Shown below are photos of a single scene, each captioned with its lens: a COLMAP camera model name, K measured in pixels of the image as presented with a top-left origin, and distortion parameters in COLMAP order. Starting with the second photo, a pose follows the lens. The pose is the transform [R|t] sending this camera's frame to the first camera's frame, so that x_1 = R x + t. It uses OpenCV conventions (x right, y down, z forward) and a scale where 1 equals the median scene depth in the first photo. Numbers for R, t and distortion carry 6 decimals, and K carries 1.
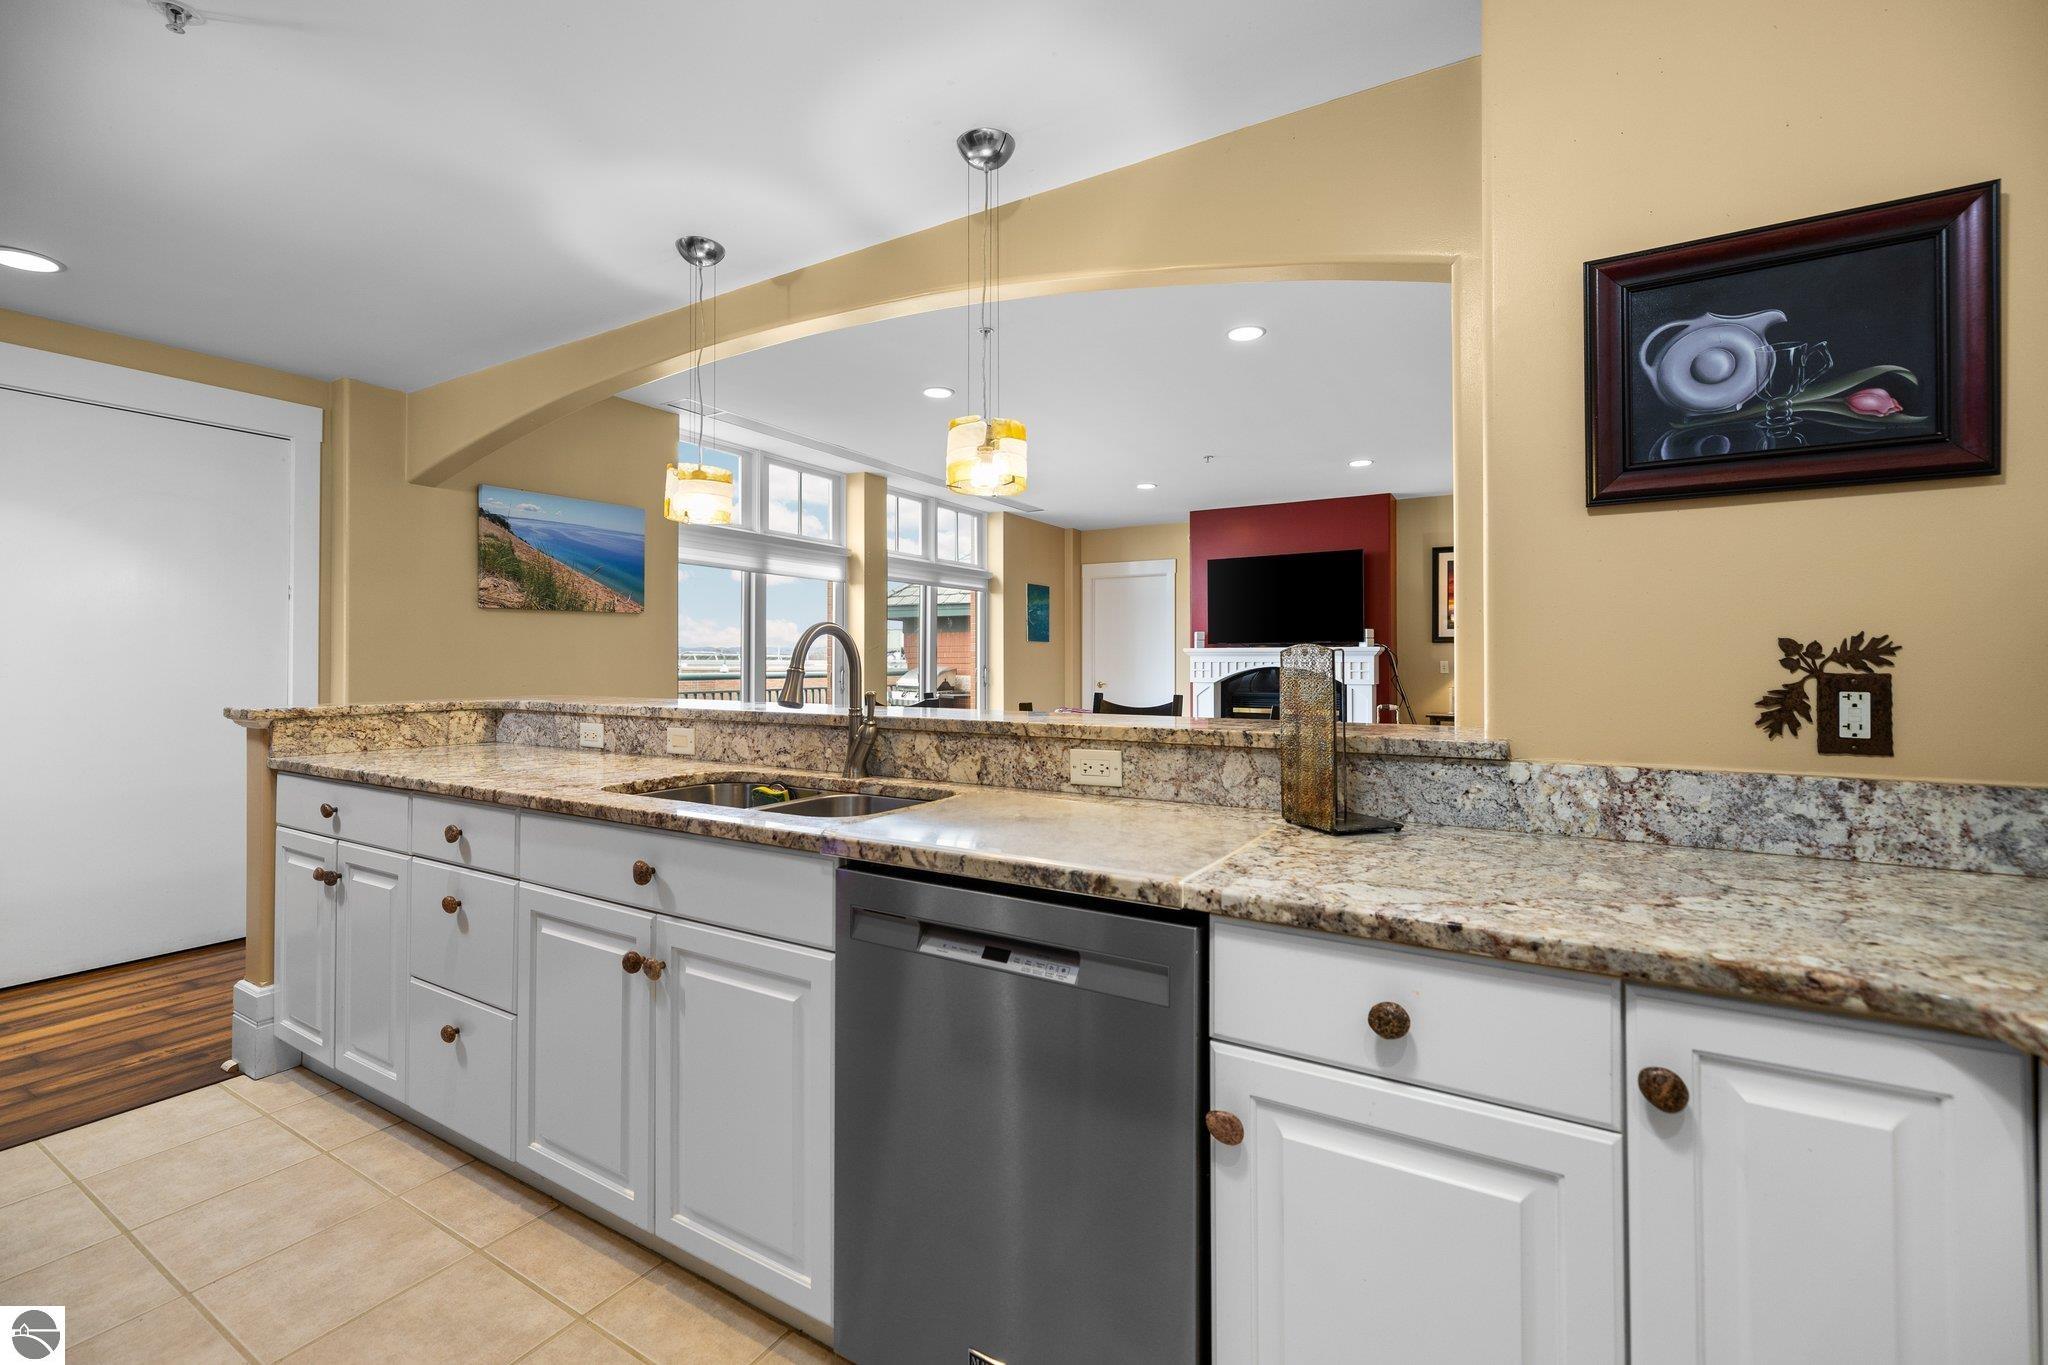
lens RADIAL K [[869.6, 0, 1014.4], [0, 869.6, 658.3], [0, 0, 1]] dist [0.000565, -0.000233]
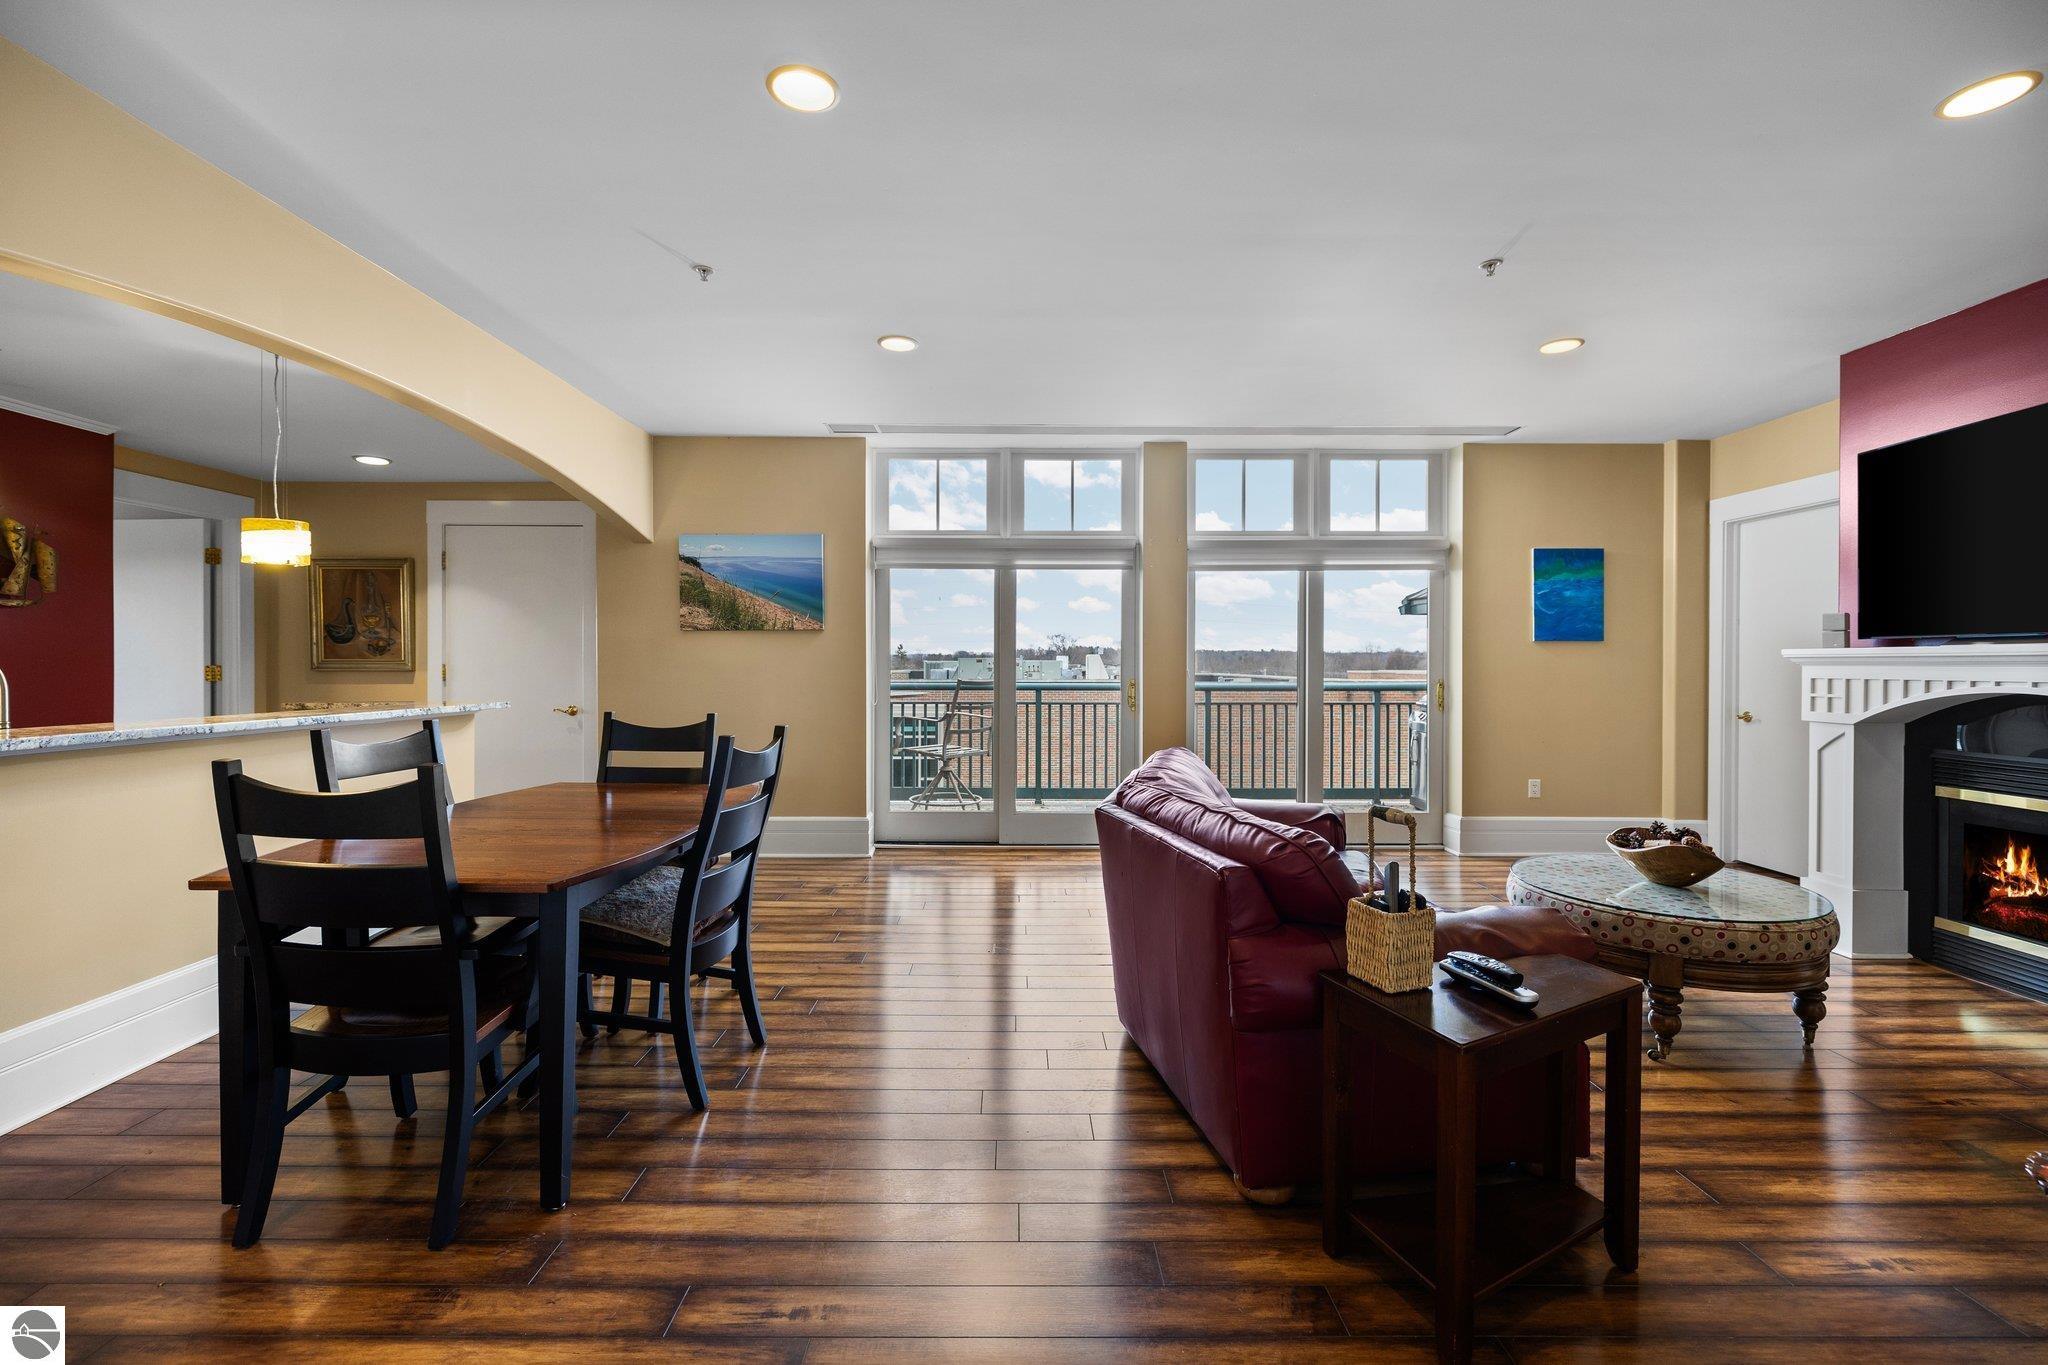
lens RADIAL K [[869.6, 0, 1019.1], [0, 869.6, 680.1], [0, 0, 1]] dist [0.000565, -0.000233]
pose [[0.513049, 0.014770, -0.858232, 1.196114], [0.000509, 0.999847, 0.017511, -0.010863], [0.858359, -0.009421, 0.512962, 1.201501]]
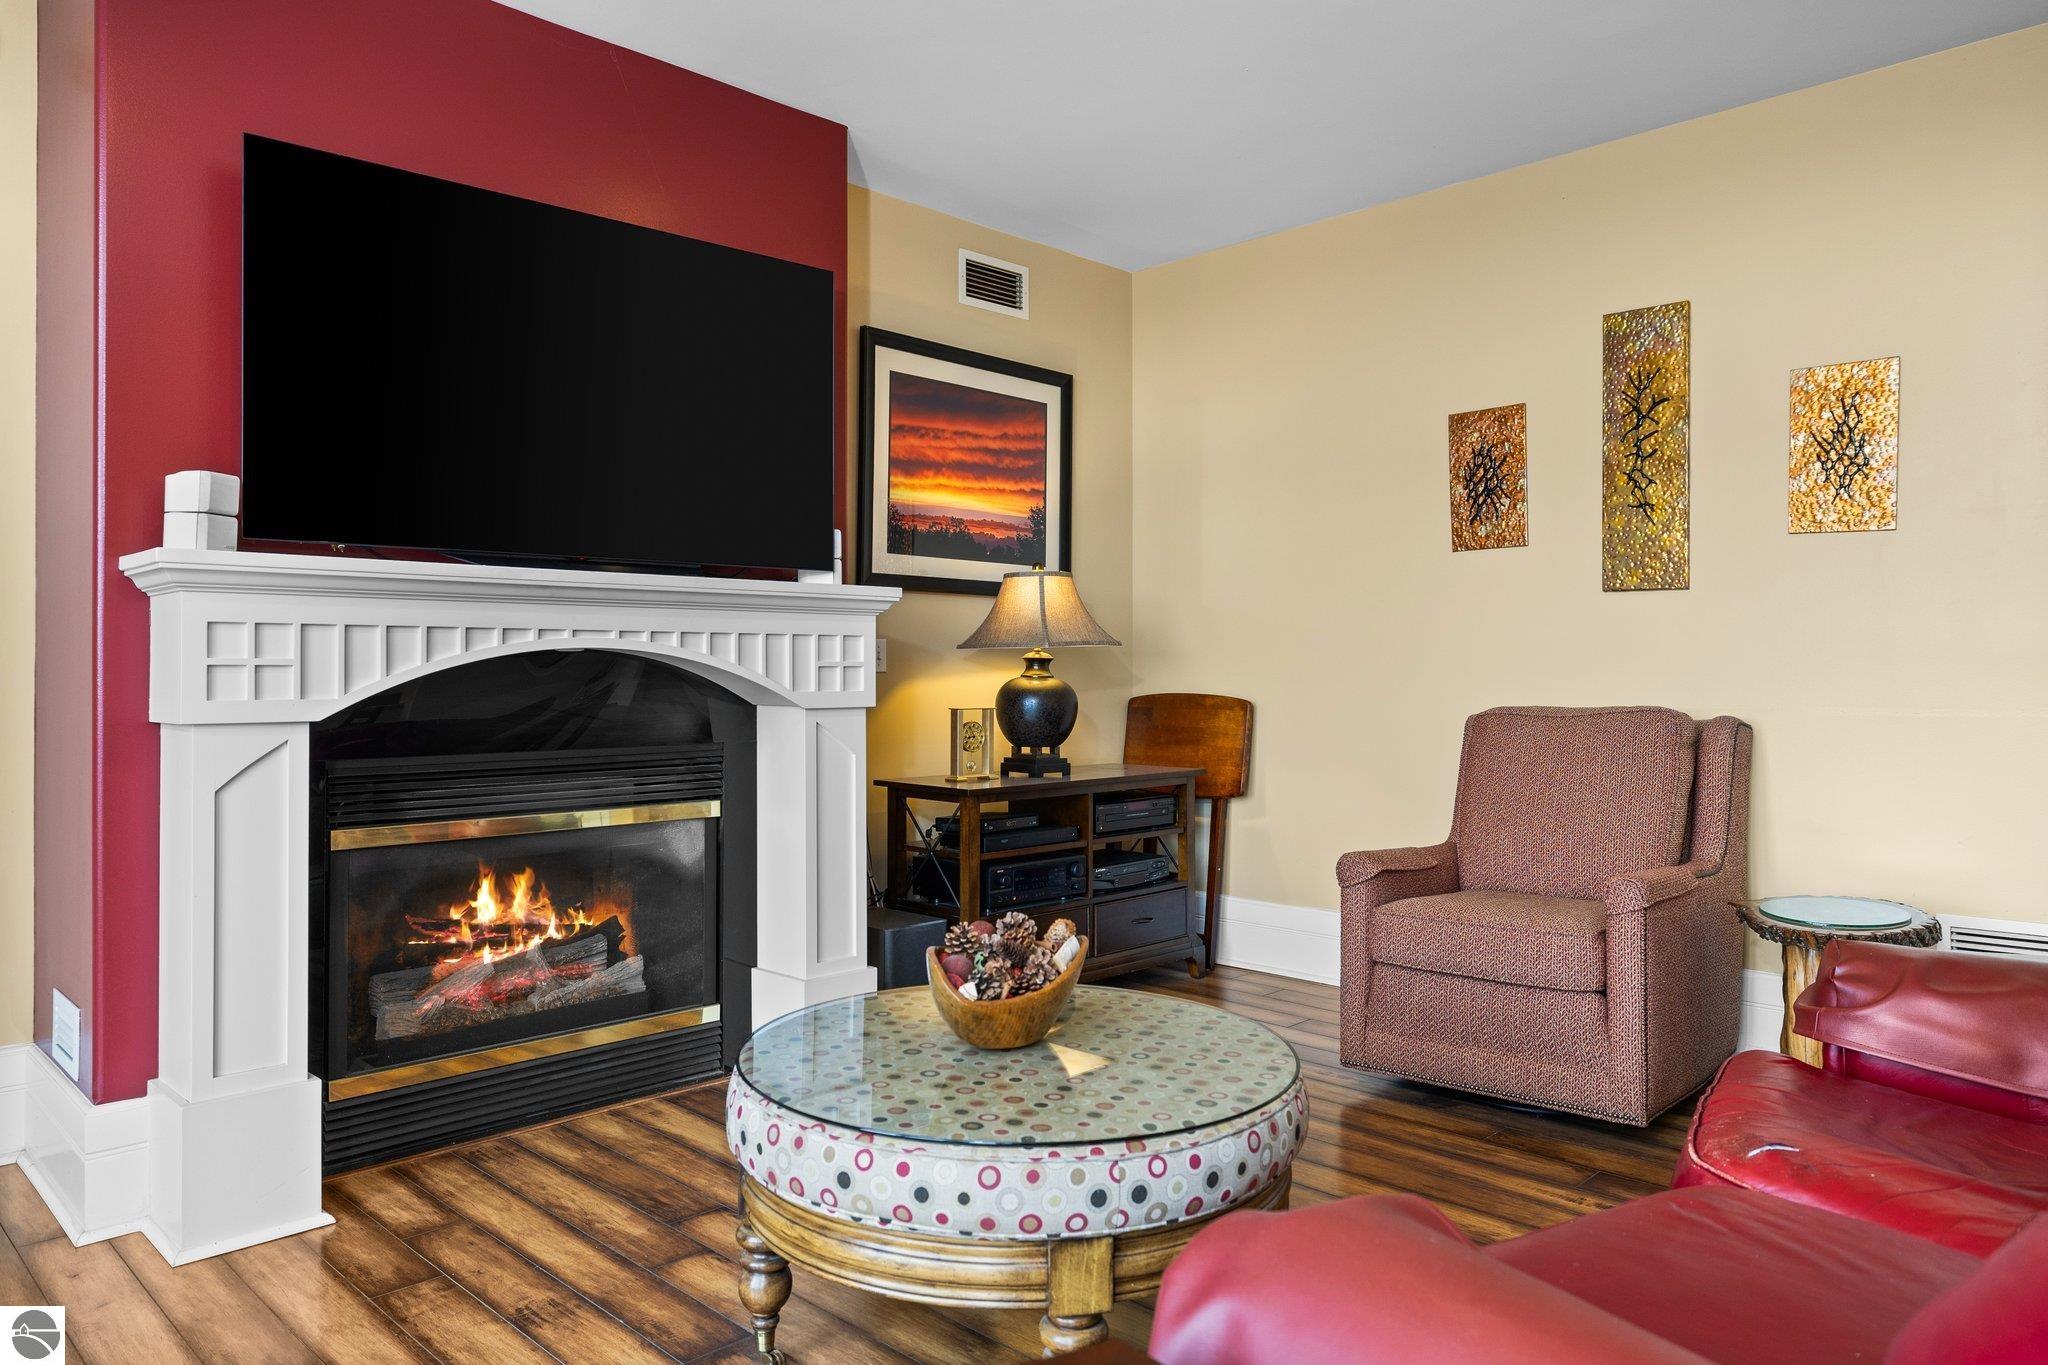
lens RADIAL K [[1377.9, 0, 1029.5], [0, 1377.9, 657.4], [0, 0, 1]] dist [-0.000007, -0.002553]
pose [[0.240177, 0.008723, 0.970690, -0.158706], [-0.002796, 0.999962, -0.008294, 0.044281], [-0.970725, -0.000722, 0.240192, 2.279179]]
